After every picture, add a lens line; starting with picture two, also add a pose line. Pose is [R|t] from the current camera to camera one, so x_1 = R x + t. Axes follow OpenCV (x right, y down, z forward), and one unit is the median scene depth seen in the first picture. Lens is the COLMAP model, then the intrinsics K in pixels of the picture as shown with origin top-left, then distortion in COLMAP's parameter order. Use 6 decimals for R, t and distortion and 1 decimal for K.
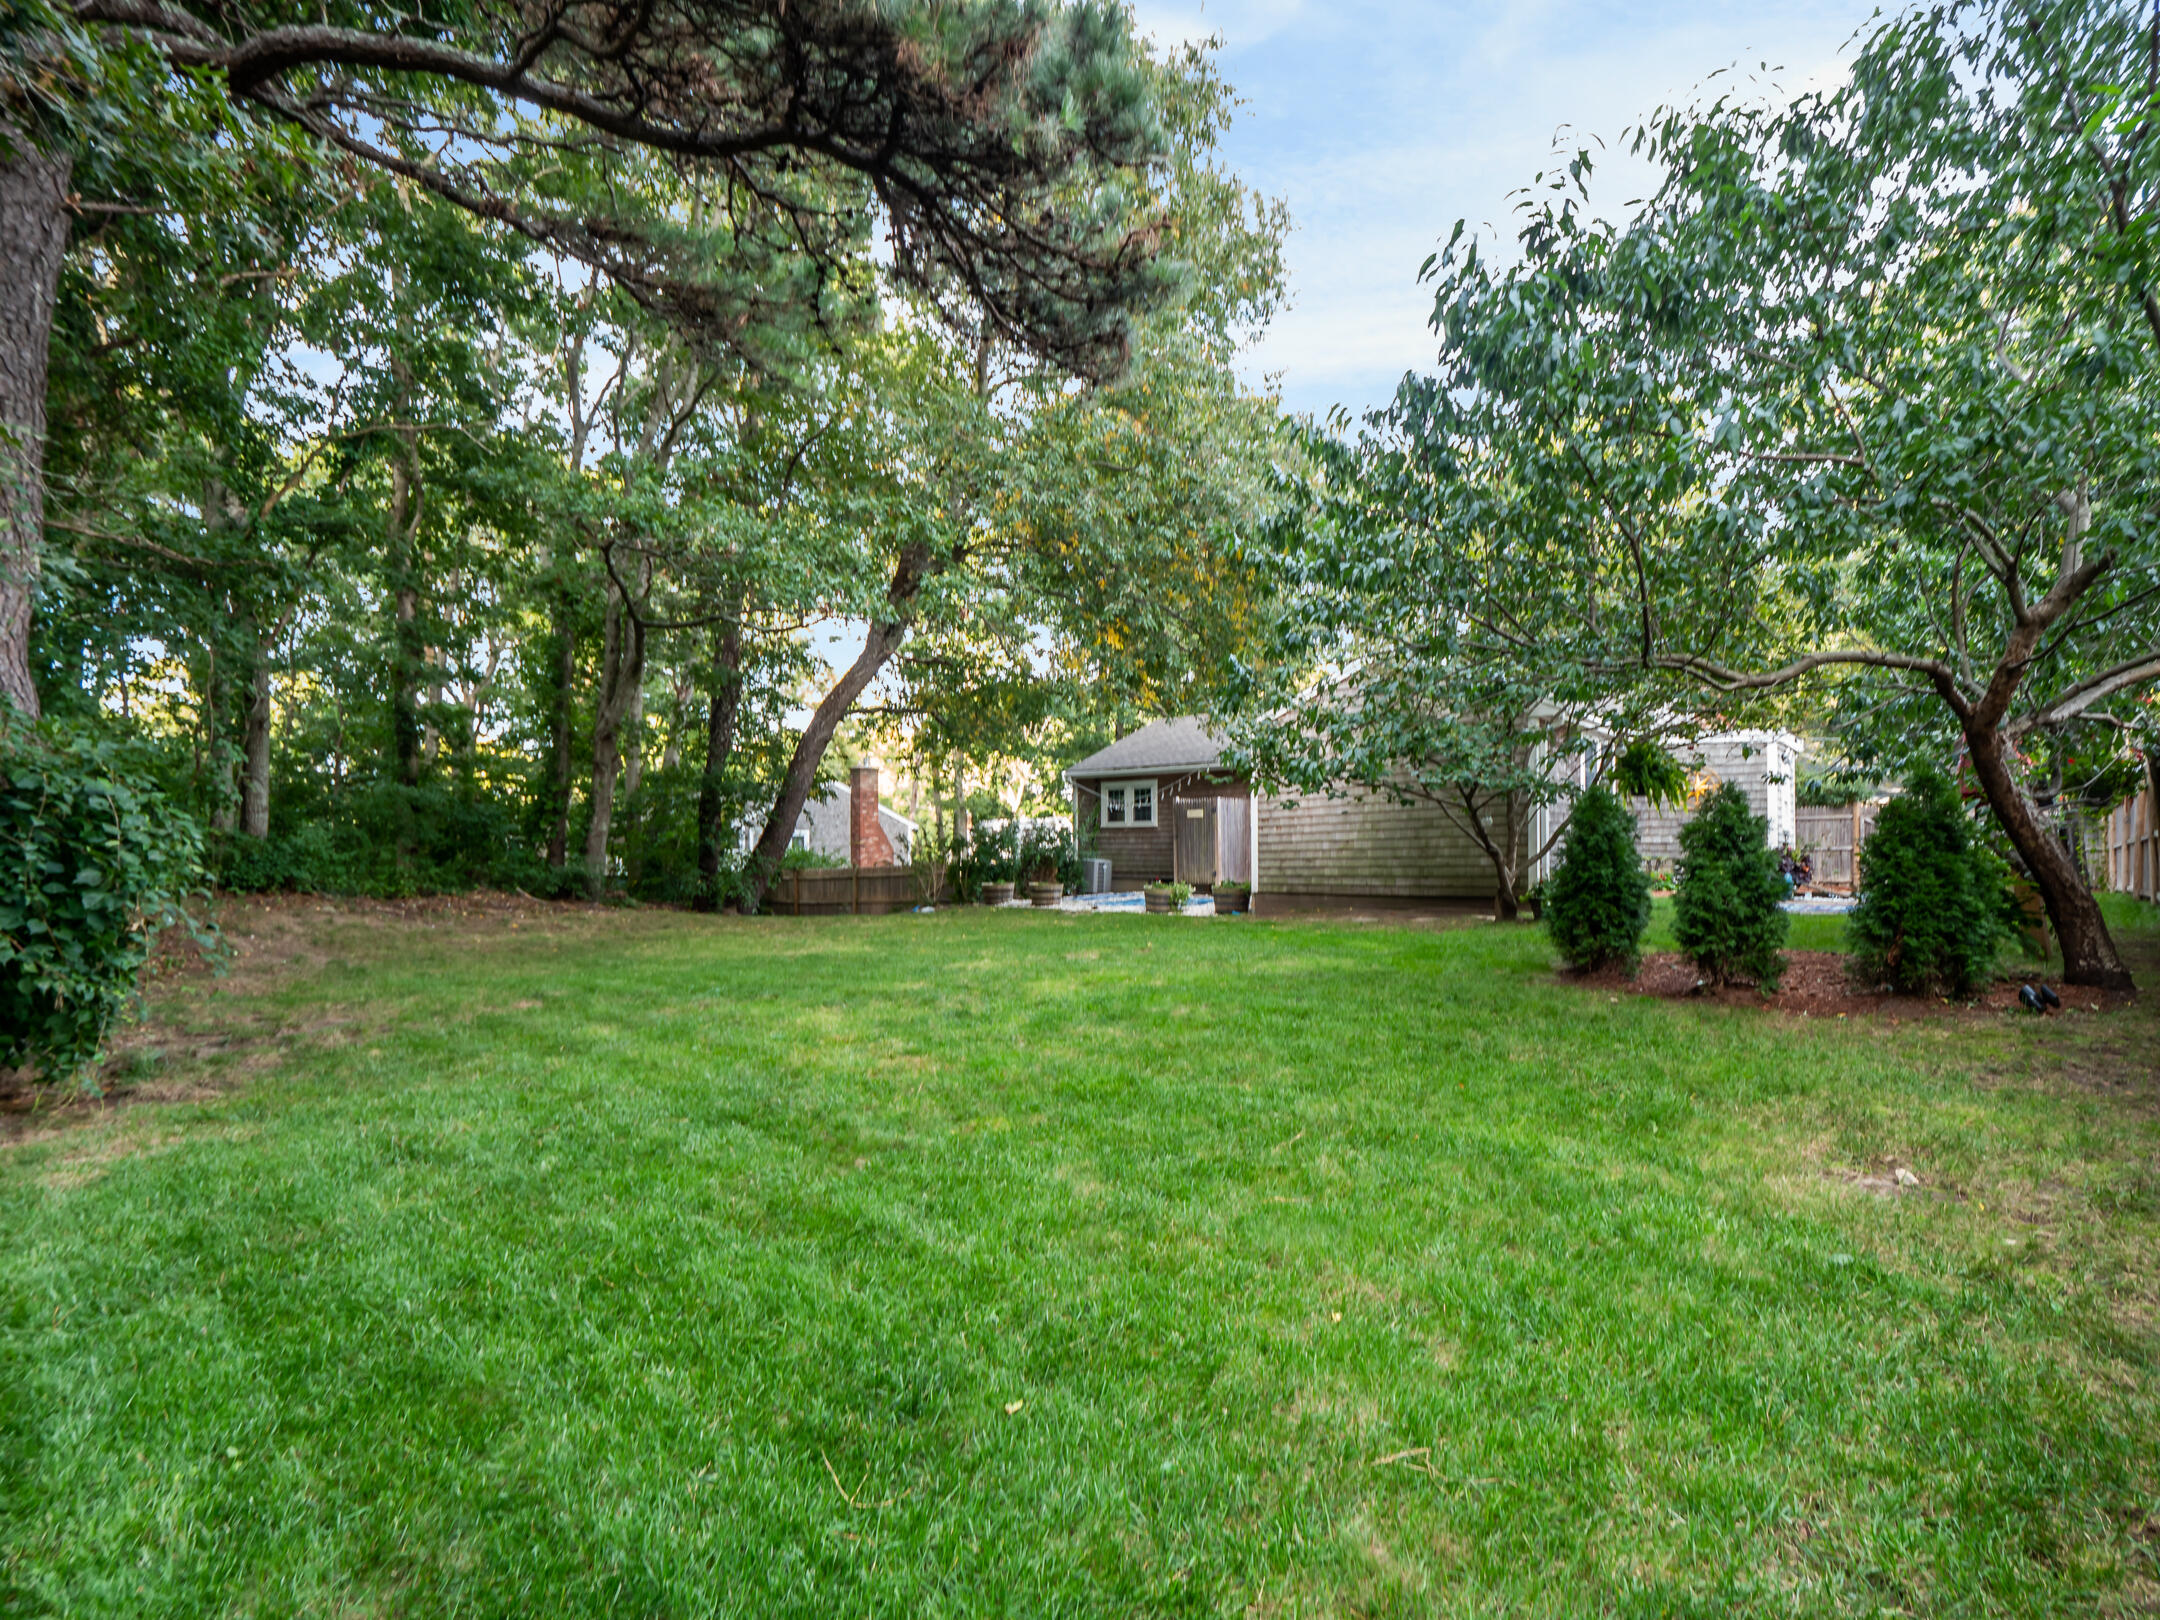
lens RADIAL K [[1052.4, 0, 1093.3], [0, 1052.4, 839.3], [0, 0, 1]] dist [-0.023994, -0.000662]
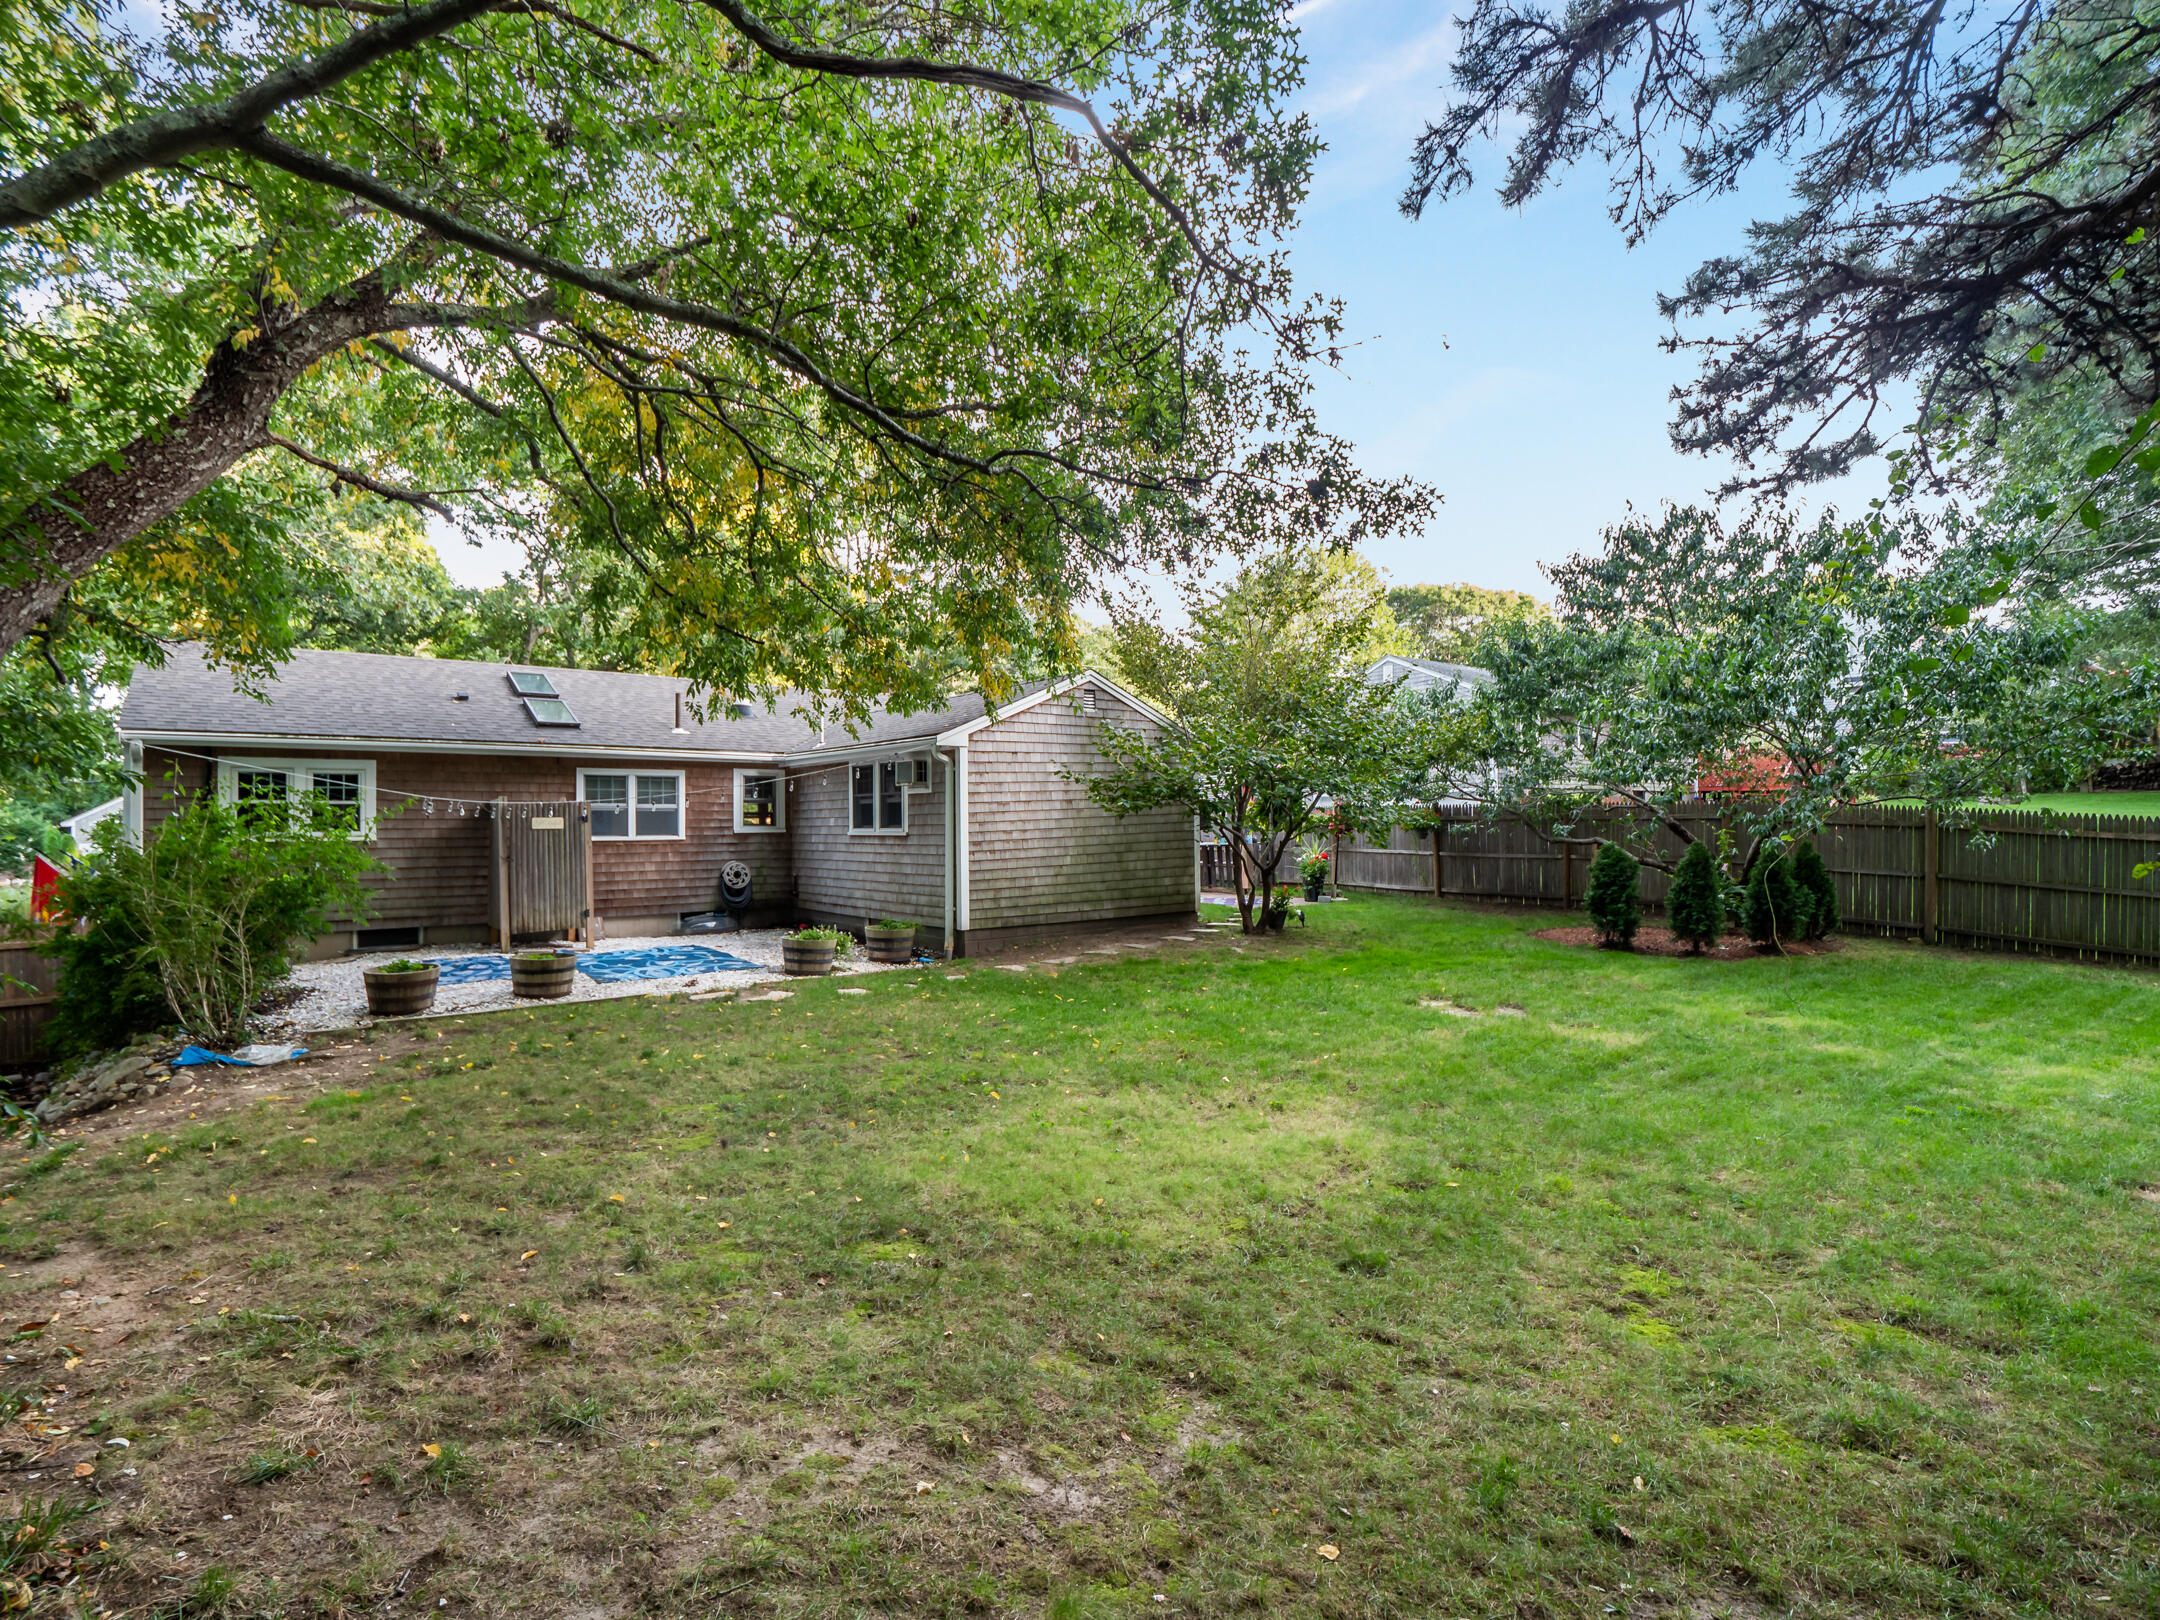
lens RADIAL K [[1006.9, 0, 1080.0], [0, 1006.9, 810.0], [0, 0, 1]] dist [-0.023191, -0.000366]
pose [[0.224367, 0.024779, 0.974190, -0.444383], [-0.003588, 0.999691, -0.024602, -0.018527], [-0.974498, 0.002025, 0.224387, 0.537356]]
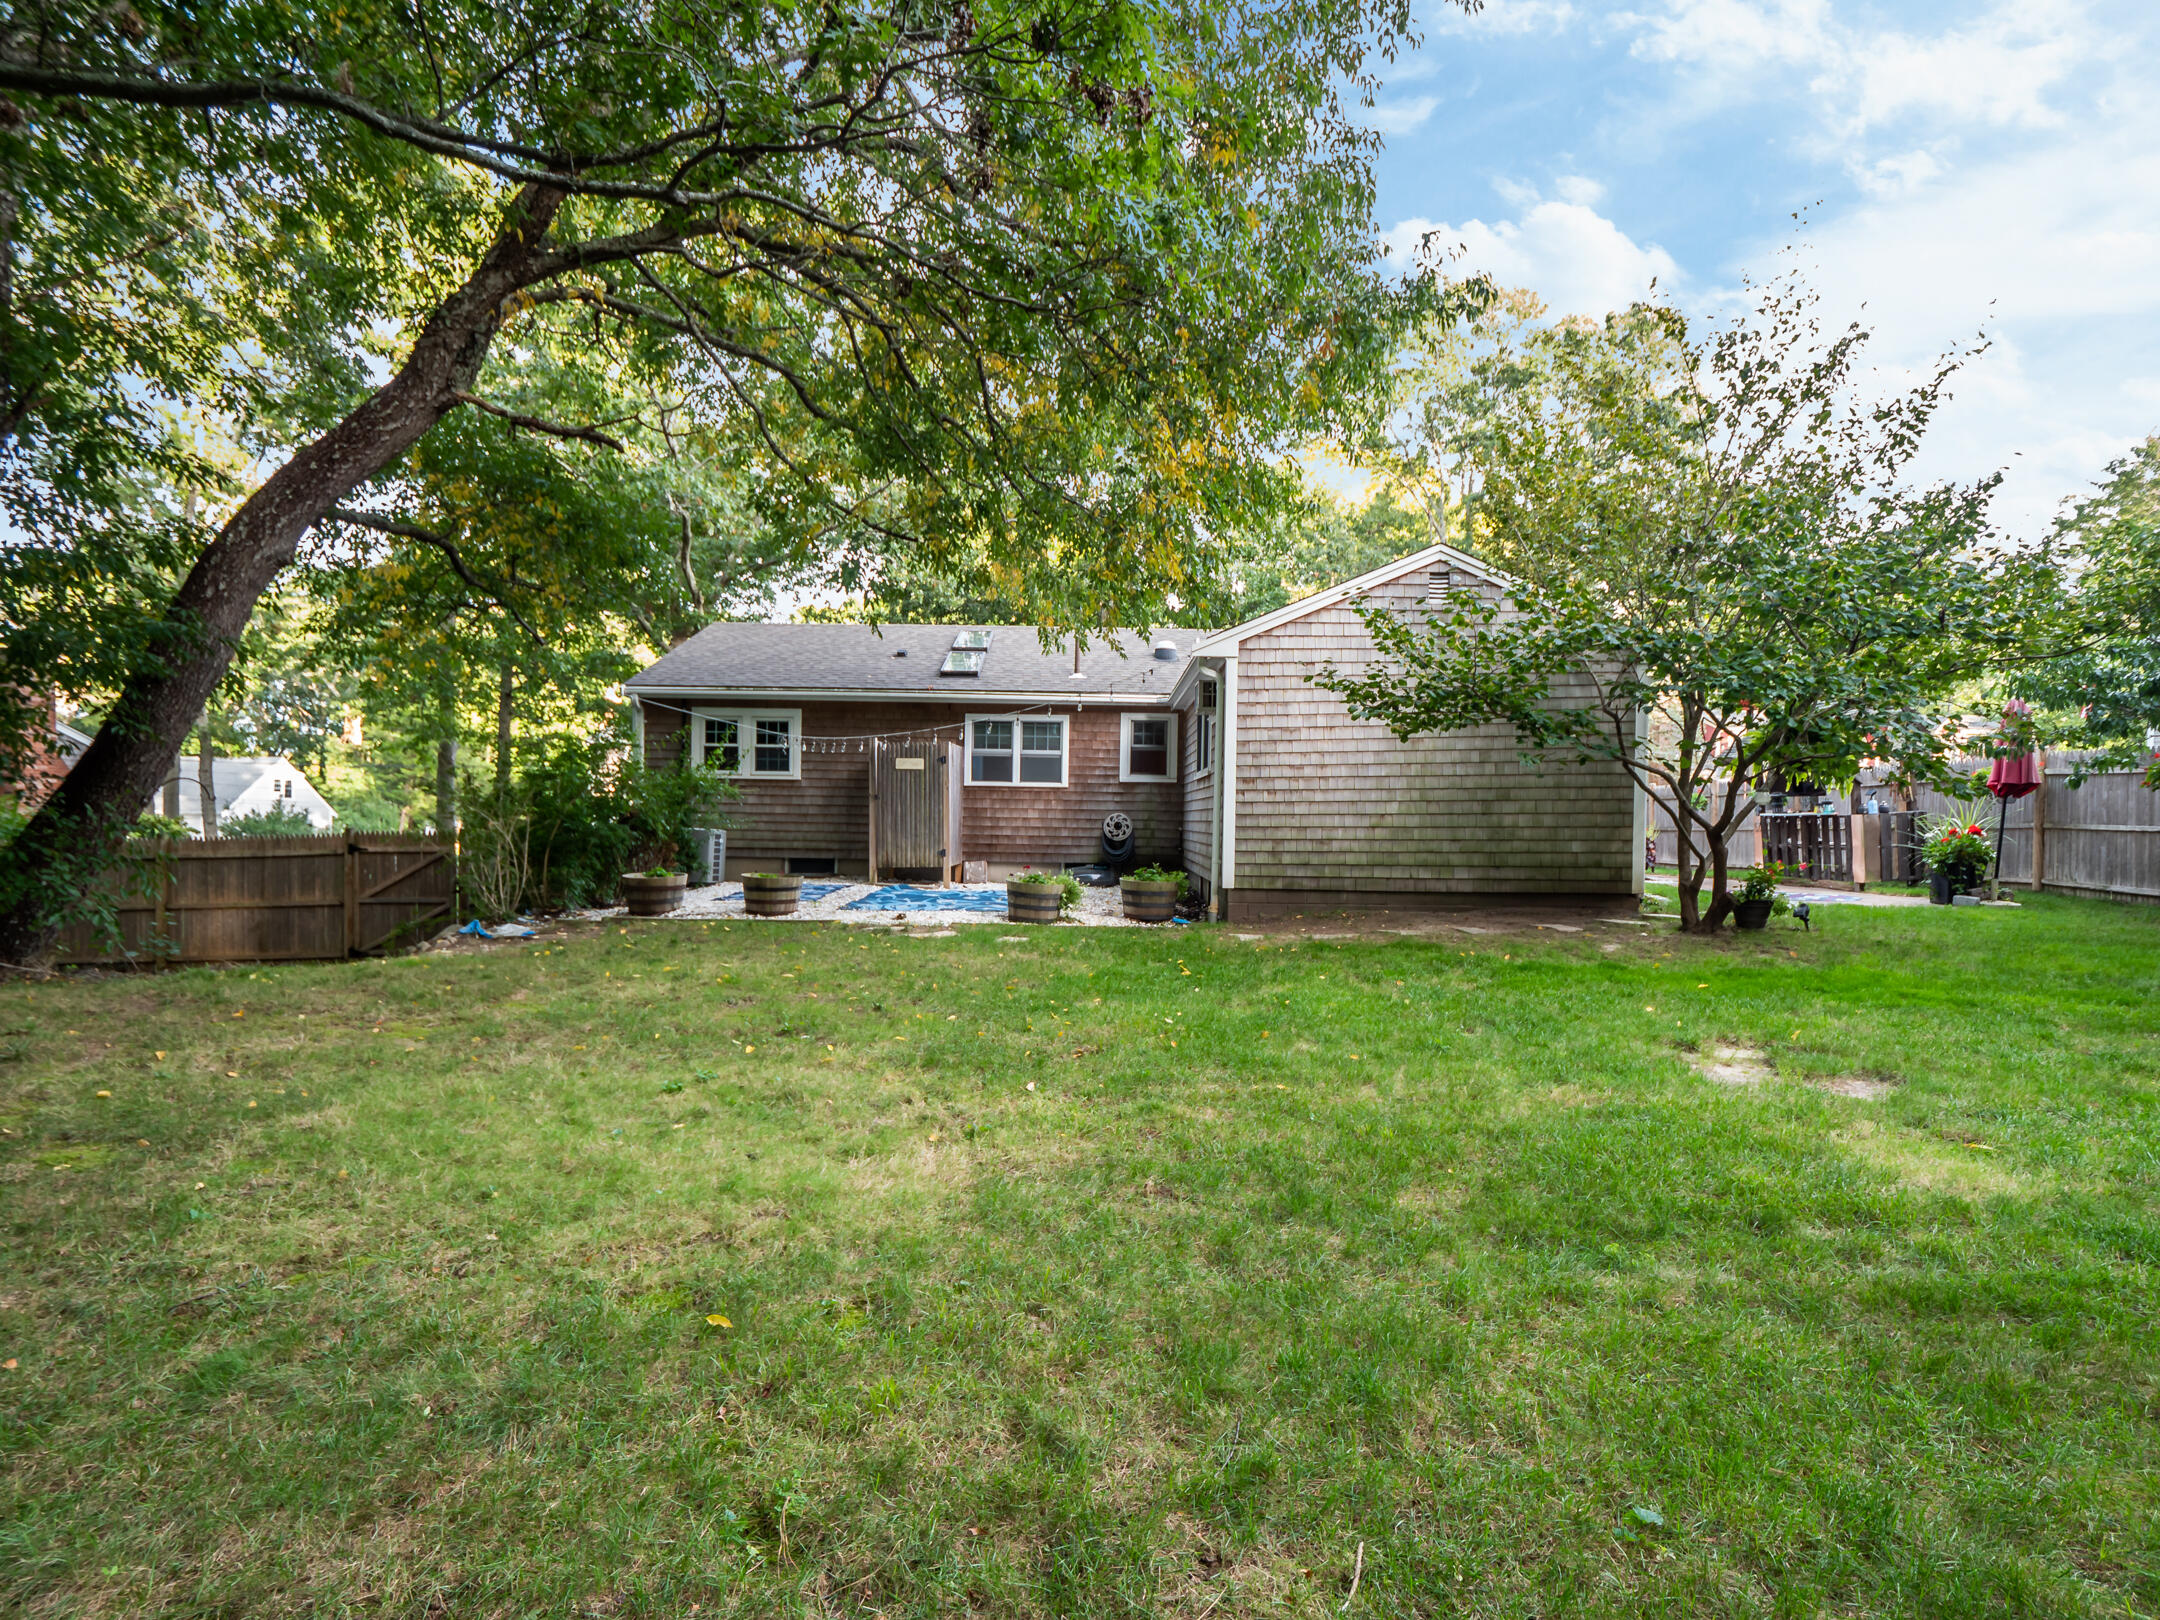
lens RADIAL K [[1052.4, 0, 1093.3], [0, 1052.4, 839.3], [0, 0, 1]] dist [-0.023994, -0.000662]
pose [[0.769746, 0.008032, 0.638299, -0.248971], [-0.030472, 0.999243, 0.024174, 0.004443], [-0.637622, -0.038058, 0.769409, 0.400245]]
